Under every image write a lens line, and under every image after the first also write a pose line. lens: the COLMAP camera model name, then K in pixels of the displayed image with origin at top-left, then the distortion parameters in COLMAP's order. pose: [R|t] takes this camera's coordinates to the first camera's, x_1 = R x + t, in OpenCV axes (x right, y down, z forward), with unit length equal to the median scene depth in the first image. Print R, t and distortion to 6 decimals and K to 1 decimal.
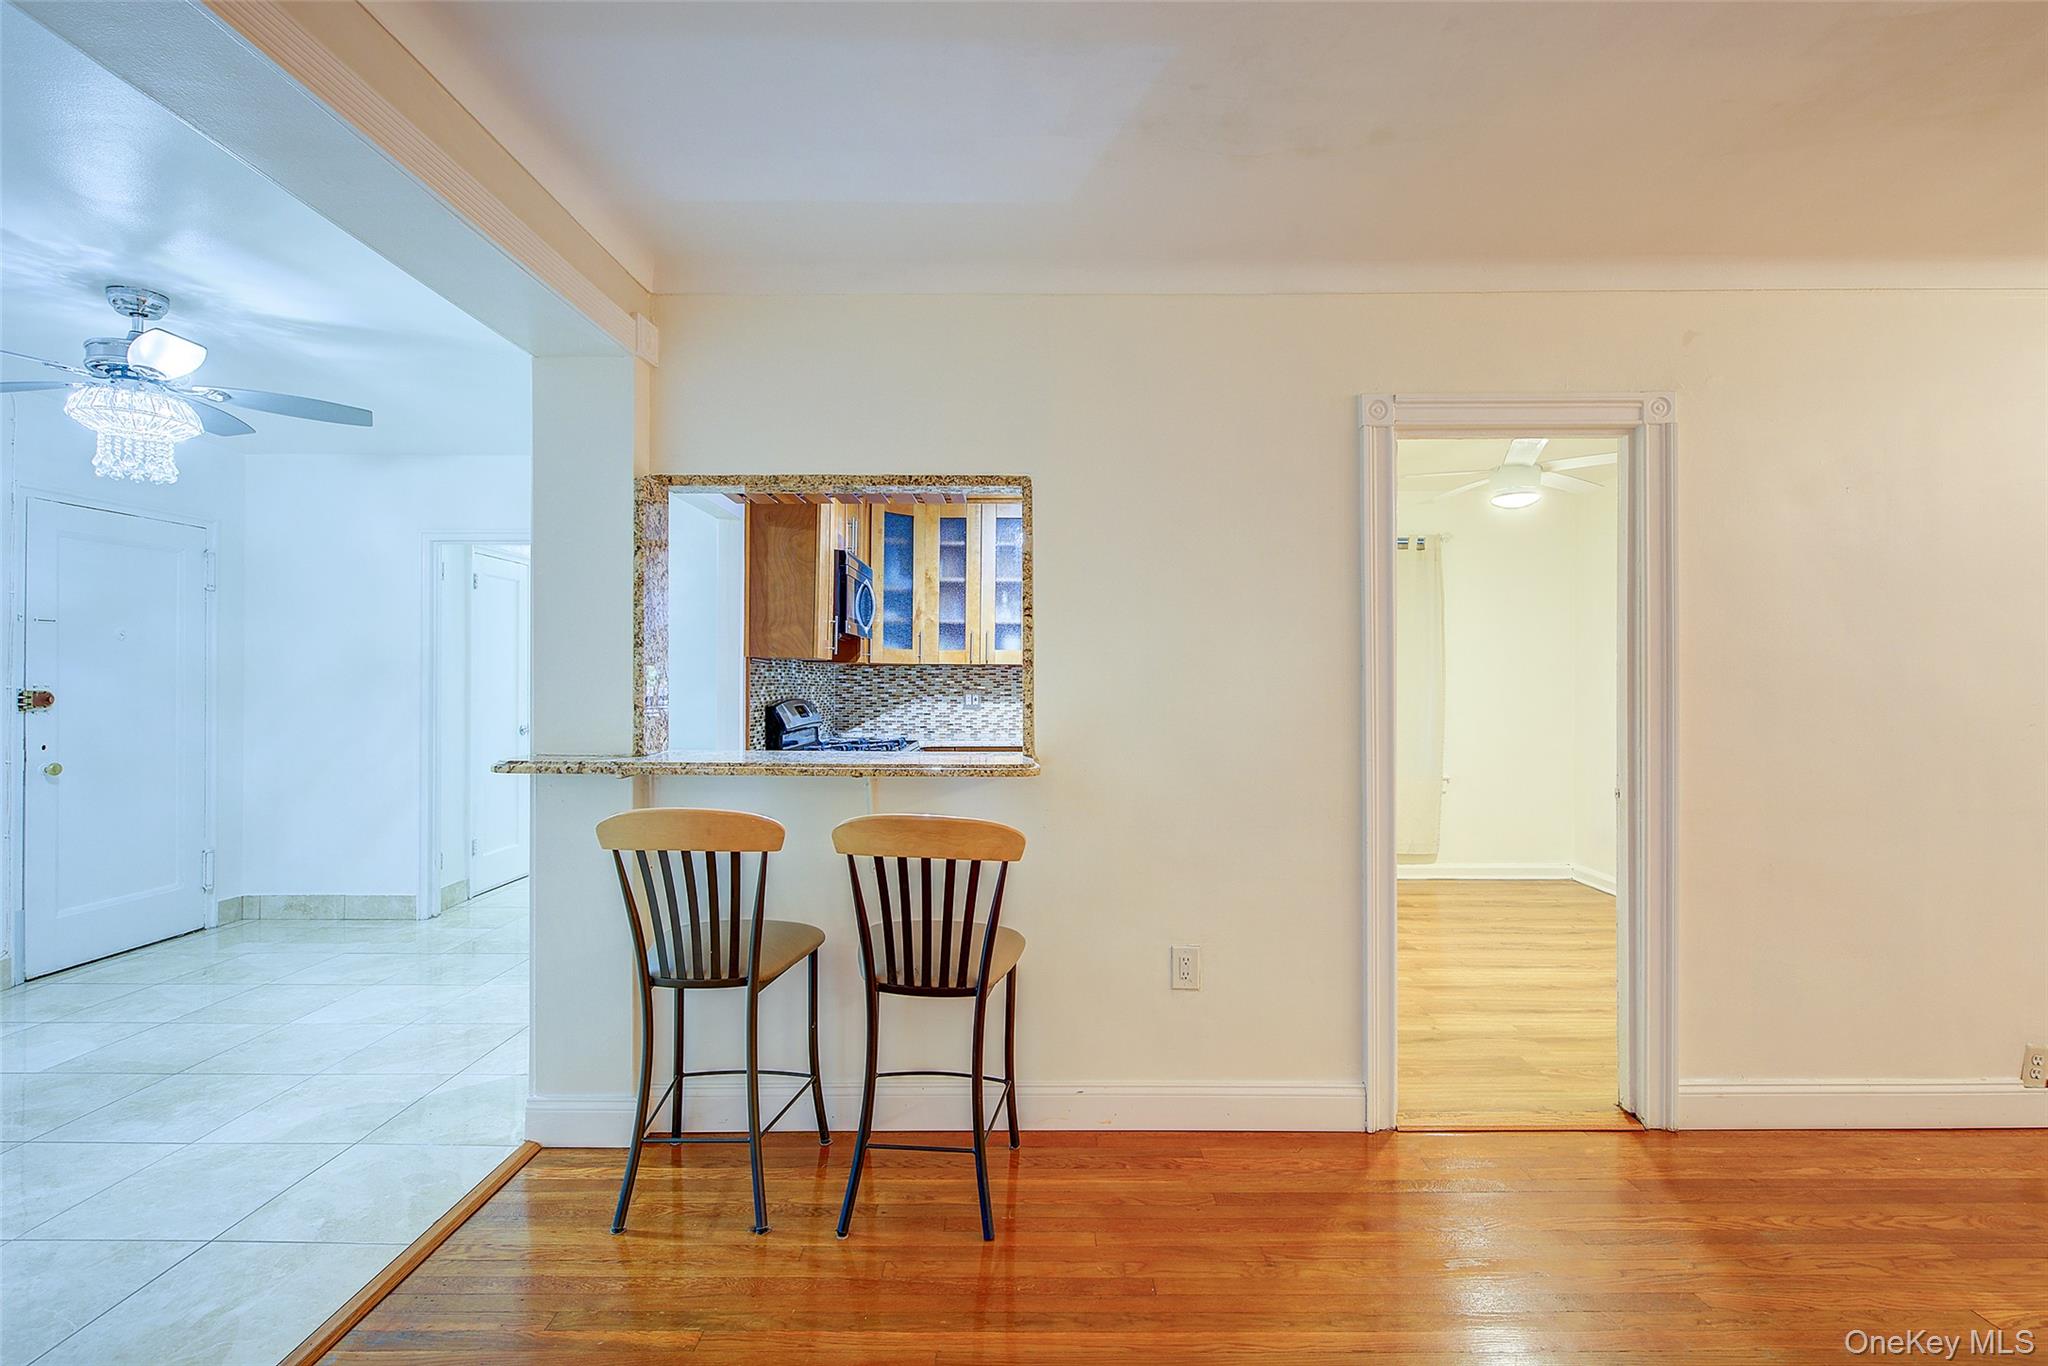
lens RADIAL K [[947.5, 0, 1031.7], [0, 947.5, 679.4], [0, 0, 1]] dist [-0.000299, -0.000830]
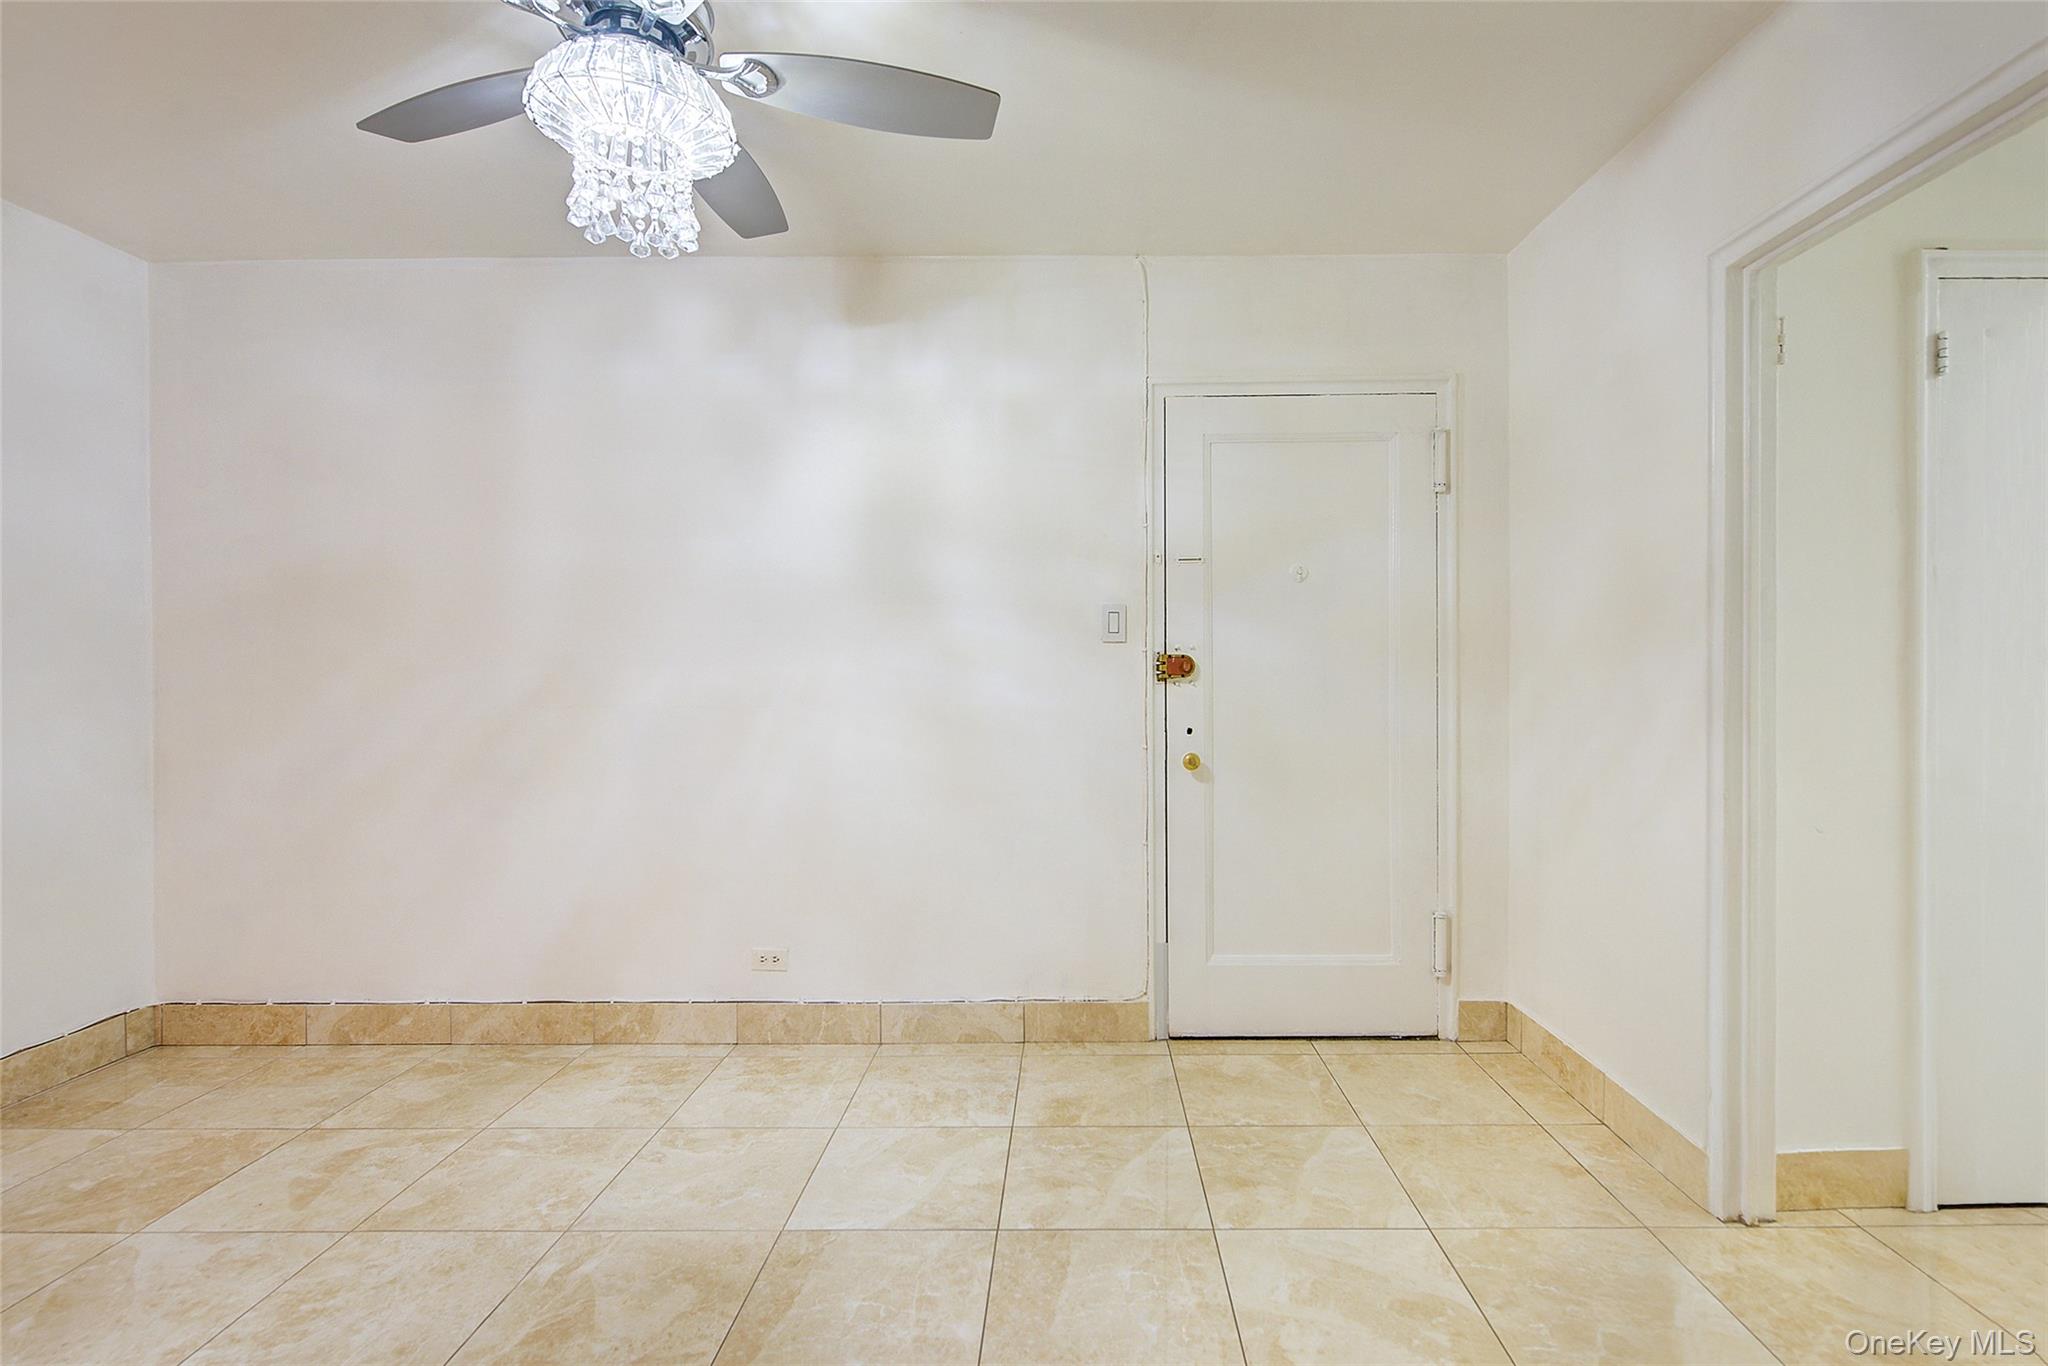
lens RADIAL K [[957.6, 0, 1084.1], [0, 957.6, 675.2], [0, 0, 1]] dist [-0.000229, -0.000443]
pose [[0.006044, 0.006891, -0.999958, -0.423311], [0.009473, 0.999931, 0.006948, 0.031650], [0.999937, -0.009515, 0.005978, 1.309674]]
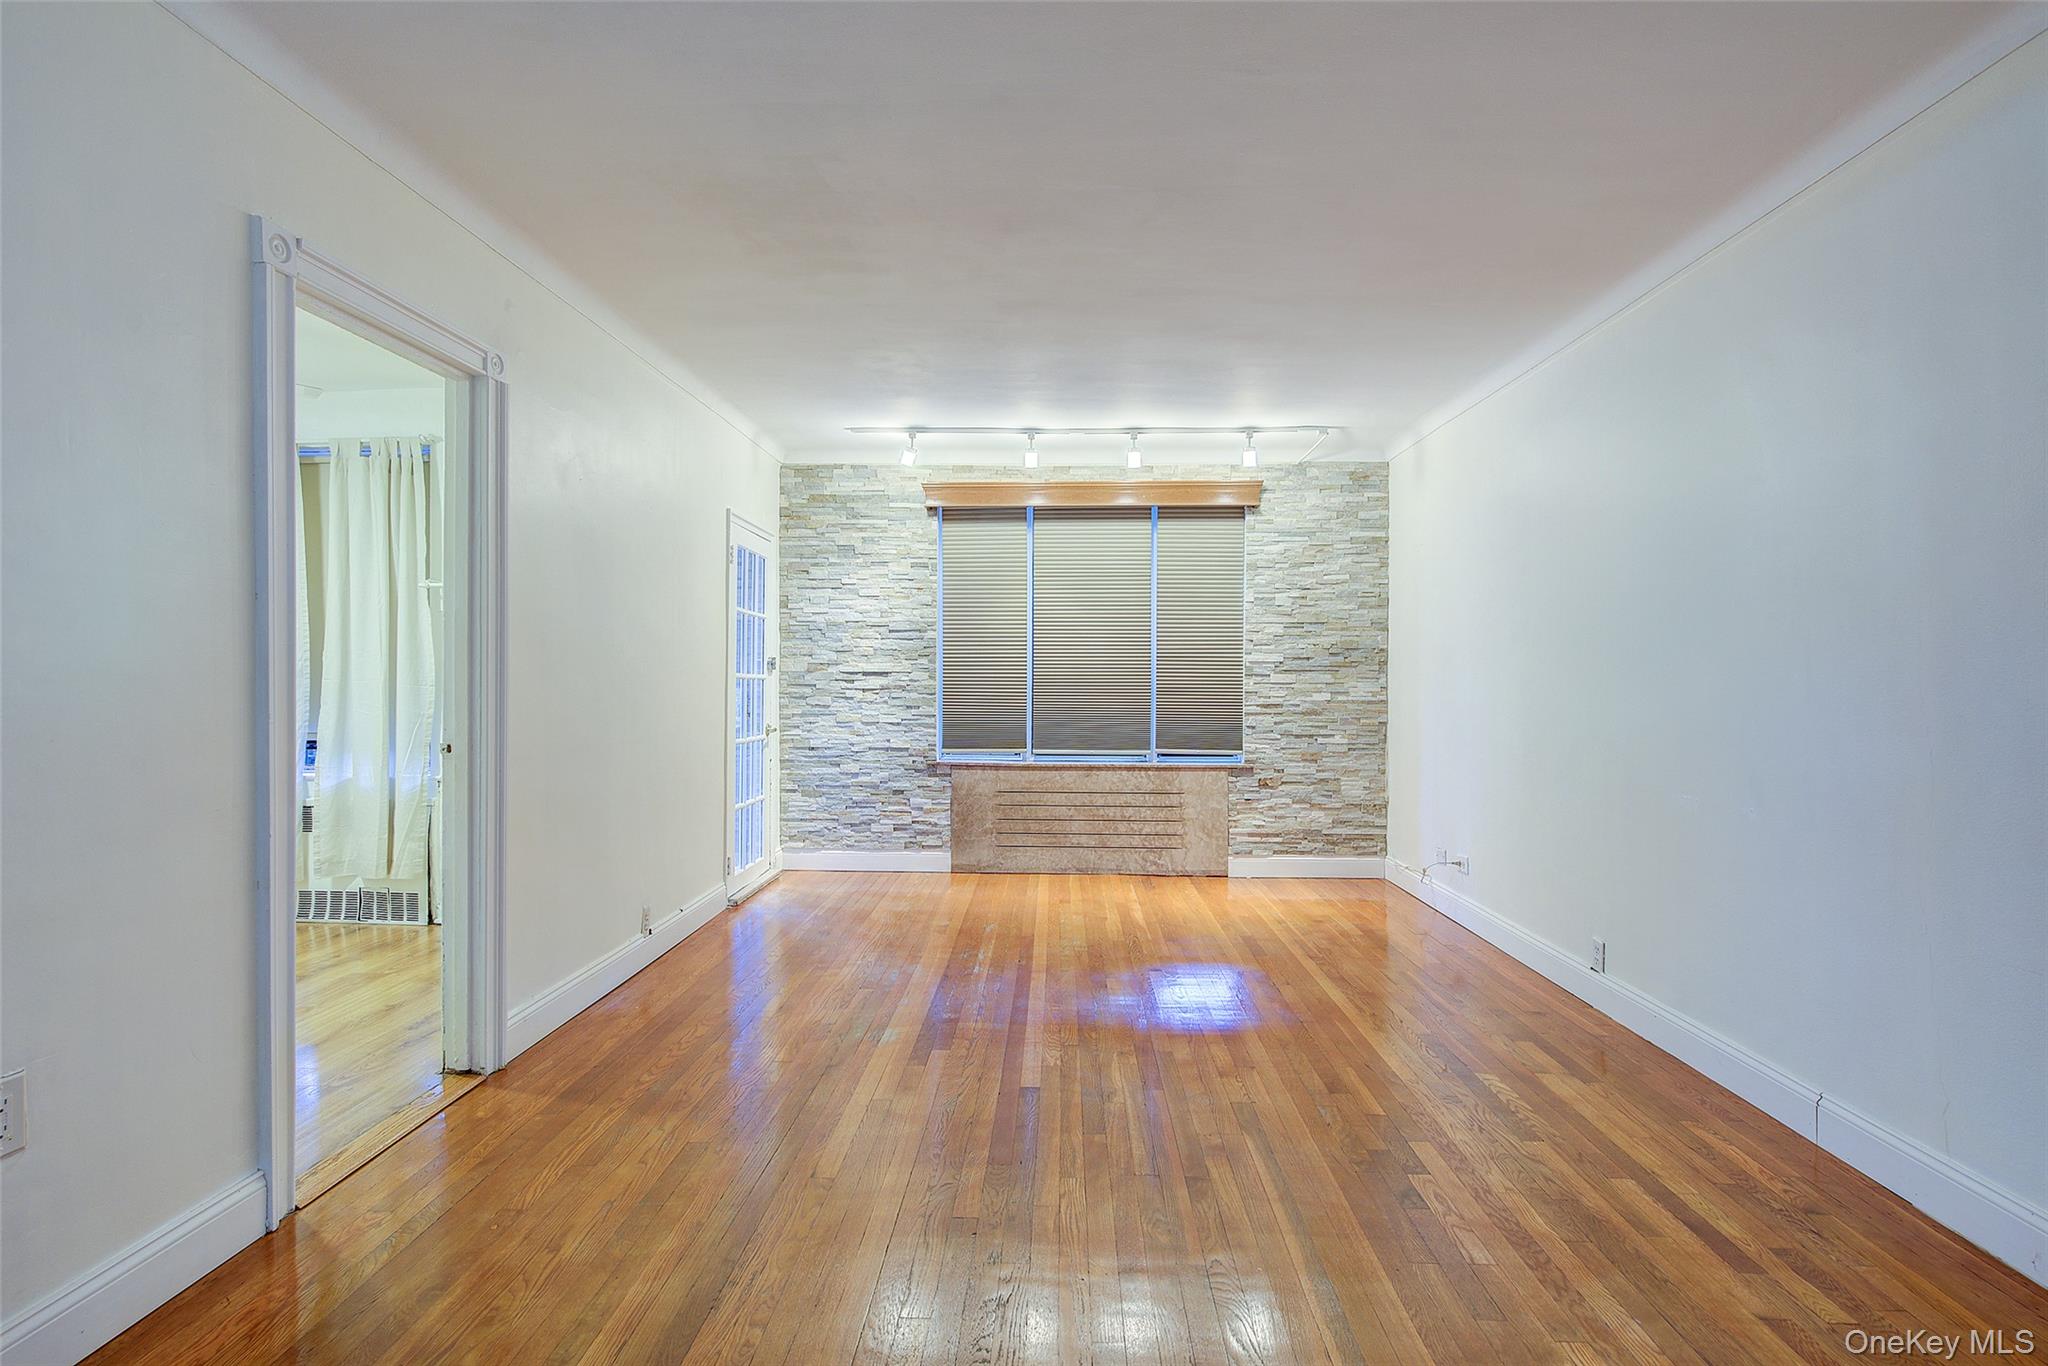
lens RADIAL K [[997.6, 0, 1029.3], [0, 997.6, 675.0], [0, 0, 1]] dist [-0.001611, -0.000308]
pose [[0.038074, 0.001693, 0.999273, -0.372147], [-0.004448, 0.999989, -0.001525, 0.044640], [-0.999265, -0.004386, 0.038081, 0.369217]]
